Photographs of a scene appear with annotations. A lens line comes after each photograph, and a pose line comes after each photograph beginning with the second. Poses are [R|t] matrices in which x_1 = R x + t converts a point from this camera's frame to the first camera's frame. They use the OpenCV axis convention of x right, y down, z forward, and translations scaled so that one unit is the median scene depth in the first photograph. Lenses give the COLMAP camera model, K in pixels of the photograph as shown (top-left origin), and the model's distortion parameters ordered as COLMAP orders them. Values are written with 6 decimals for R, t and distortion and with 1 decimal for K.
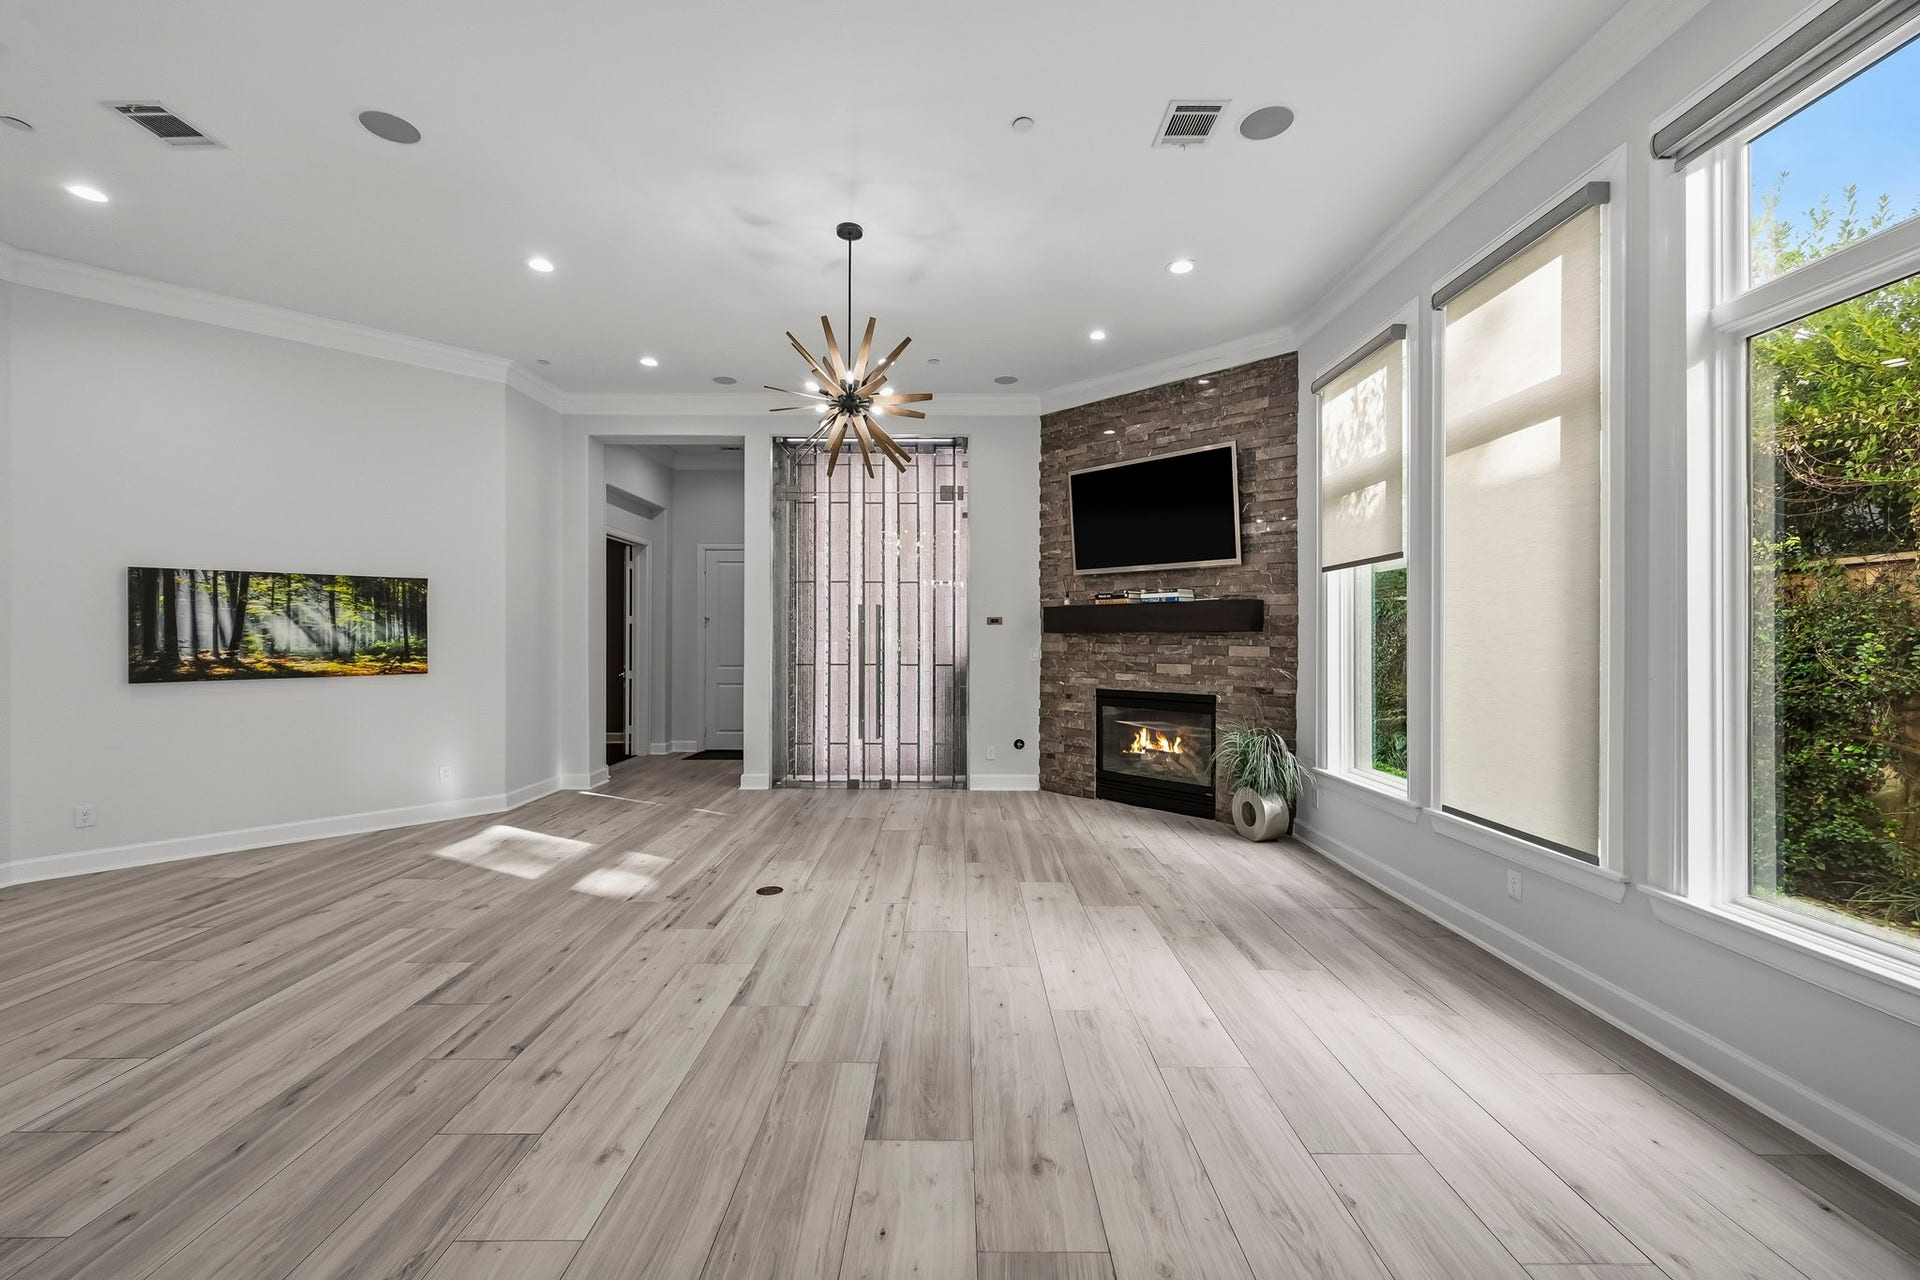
lens RADIAL K [[762.3, 0, 961.5], [0, 762.3, 636.2], [0, 0, 1]] dist [0.000076, 0.000770]
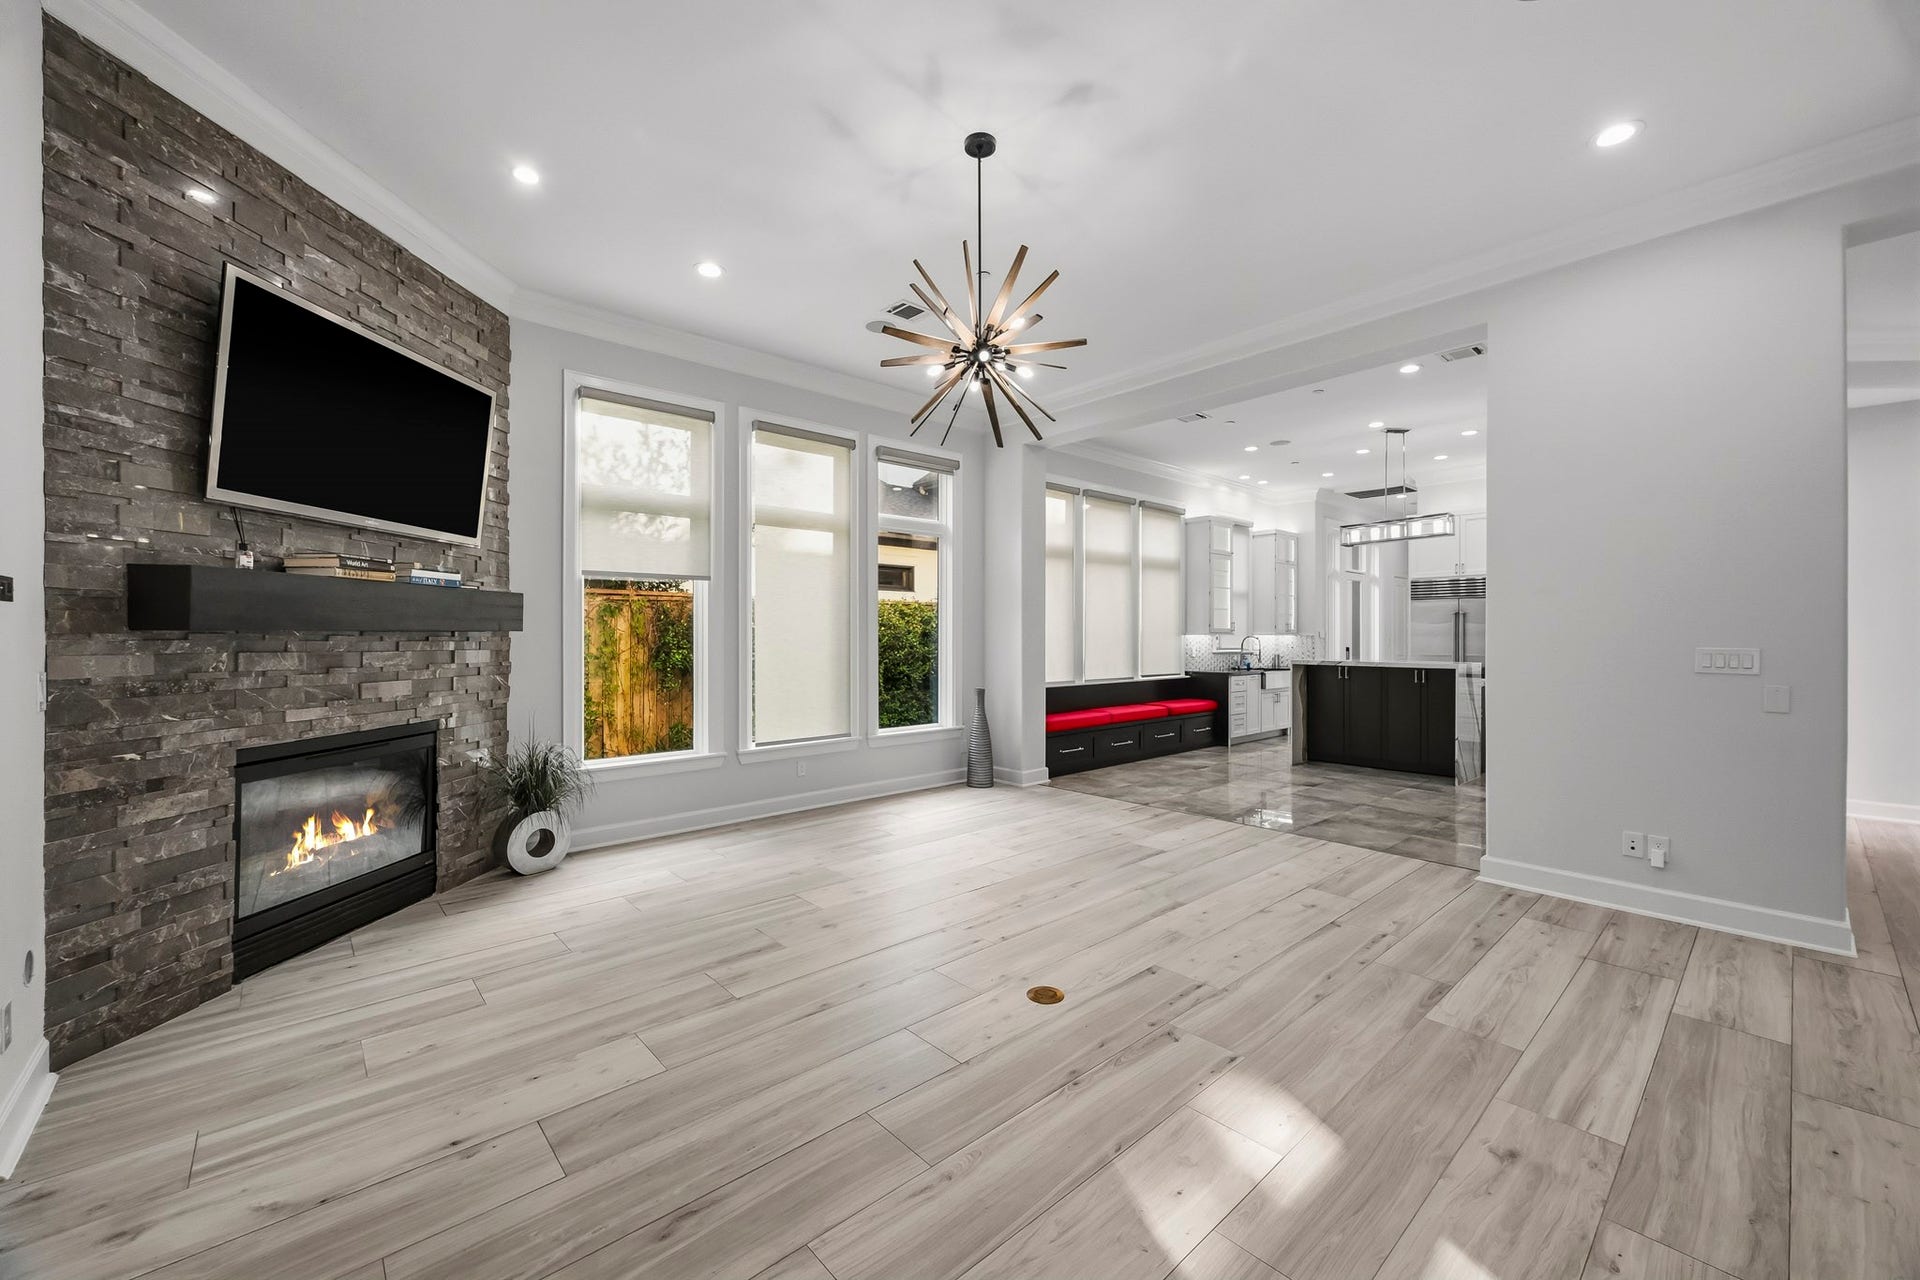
lens RADIAL K [[762.3, 0, 950.7], [0, 762.3, 639.6], [0, 0, 1]] dist [0.000076, 0.000770]
pose [[-0.662776, -0.003051, 0.748811, -0.499500], [0.001047, 0.999987, 0.005001, -0.001060], [-0.748817, 0.004099, -0.662765, 1.058785]]
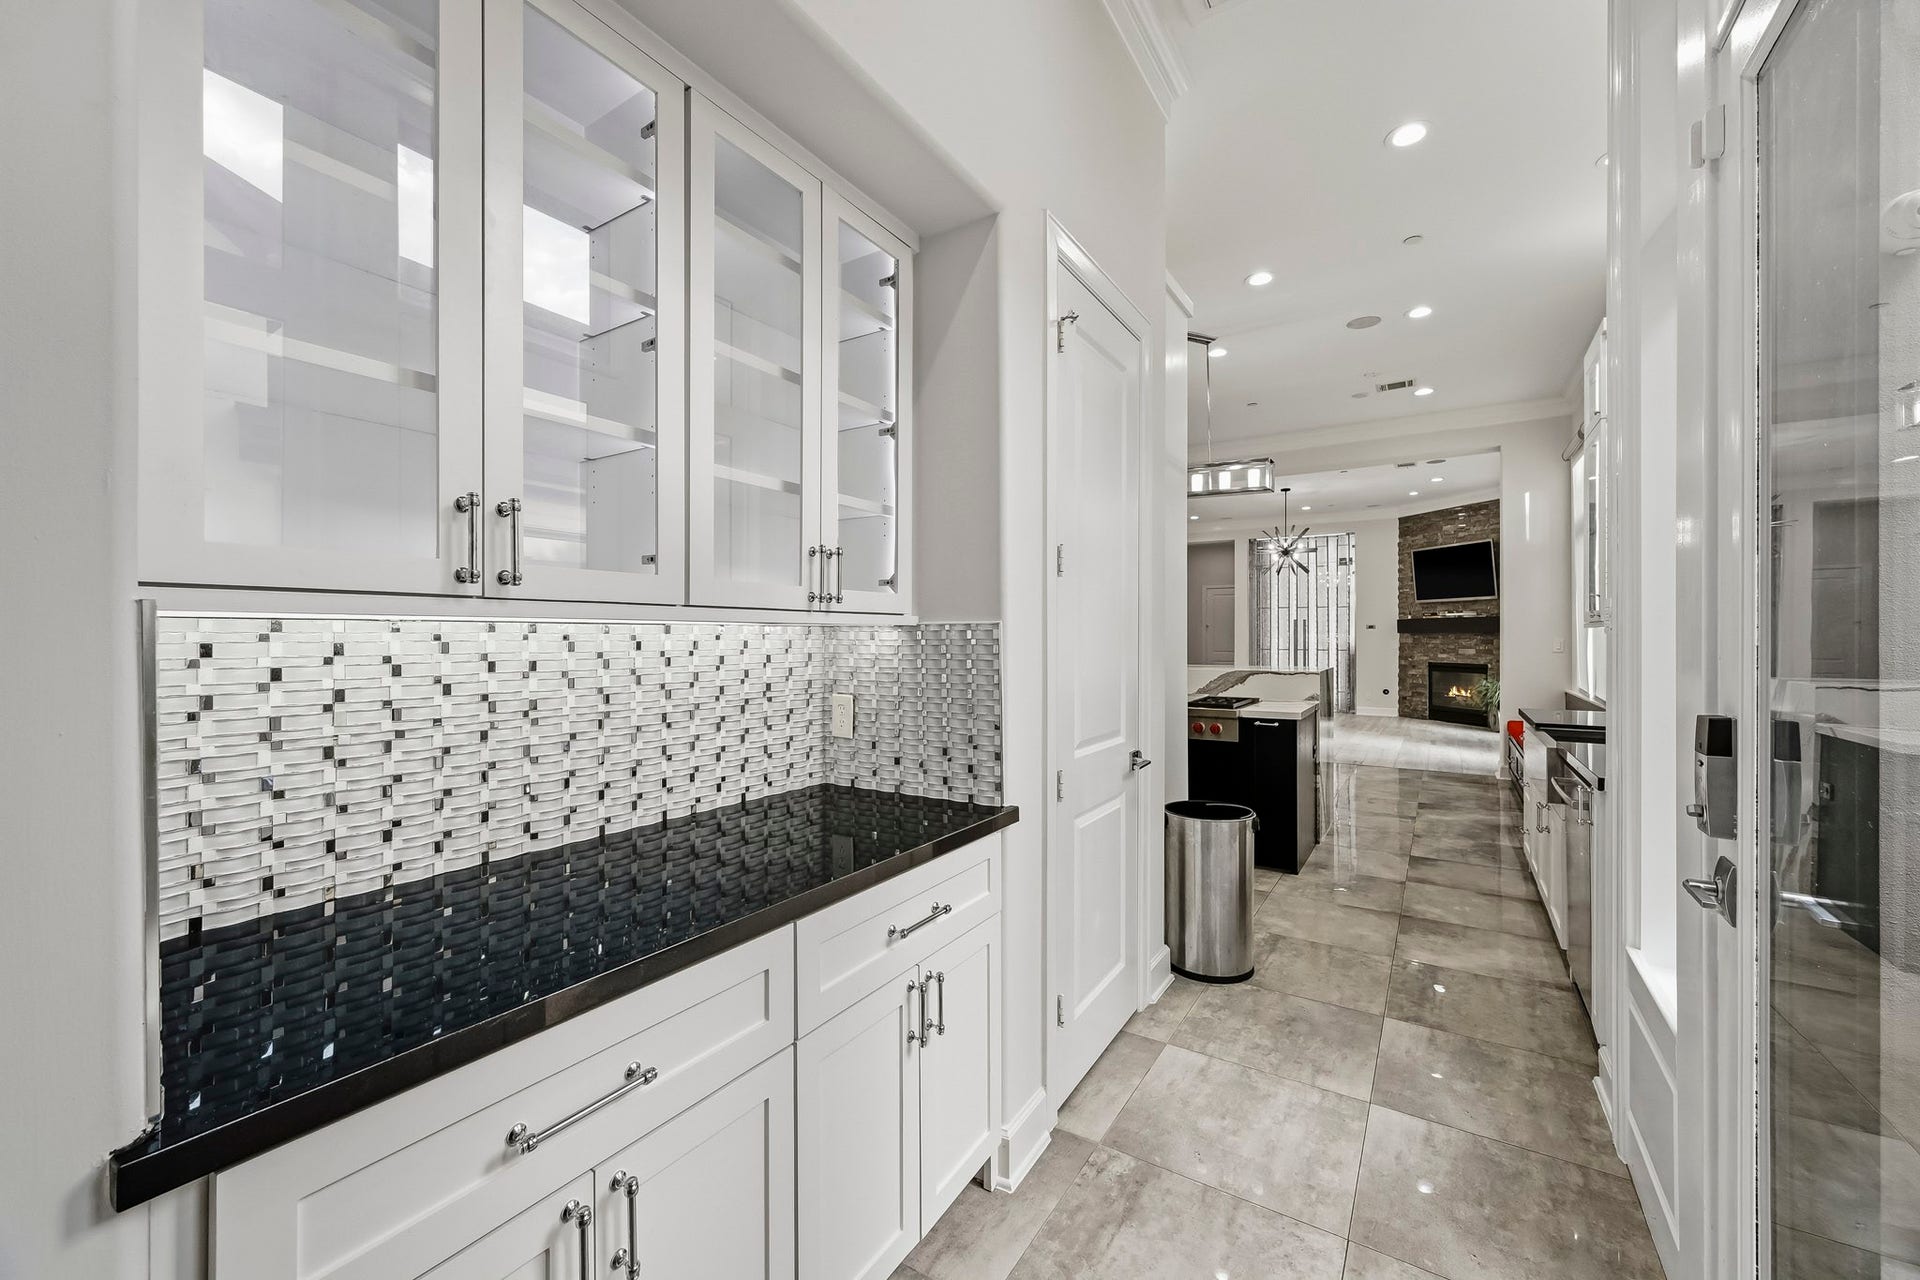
lens RADIAL K [[762.3, 0, 948.8], [0, 762.3, 637.7], [0, 0, 1]] dist [0.000076, 0.000770]
pose [[0.836033, -0.000629, -0.548678, 0.238000], [0.002587, 0.999993, 0.002796, -0.001207], [0.548672, -0.003757, 0.836029, -1.356464]]
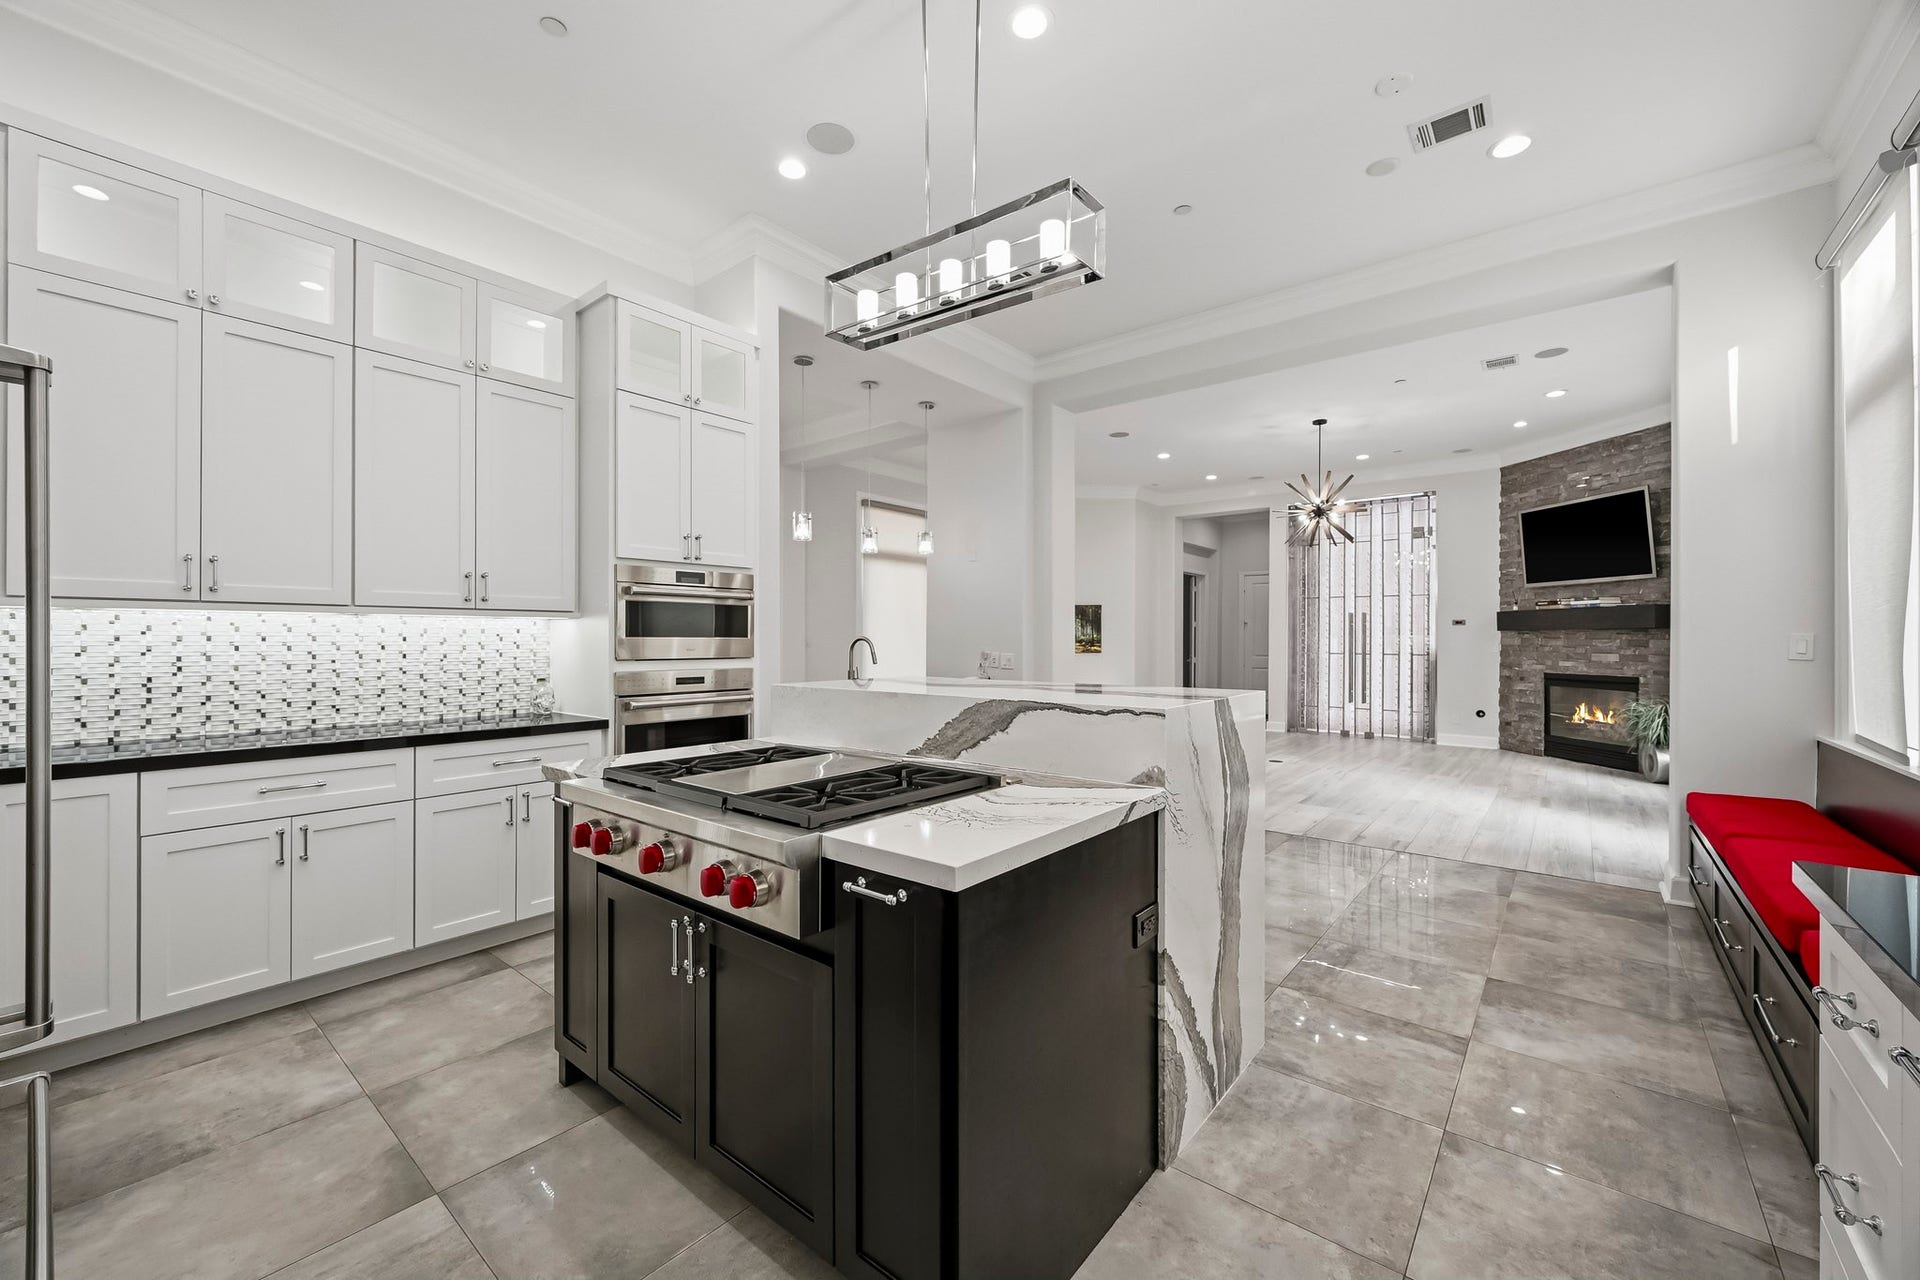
lens RADIAL K [[762.3, 0, 951.7], [0, 762.3, 639.3], [0, 0, 1]] dist [0.000076, 0.000770]
pose [[0.769279, 0.001990, -0.638909, 0.249704], [-0.001259, 0.999998, 0.001598, 0.010713], [0.638911, -0.000425, 0.769280, -0.726184]]
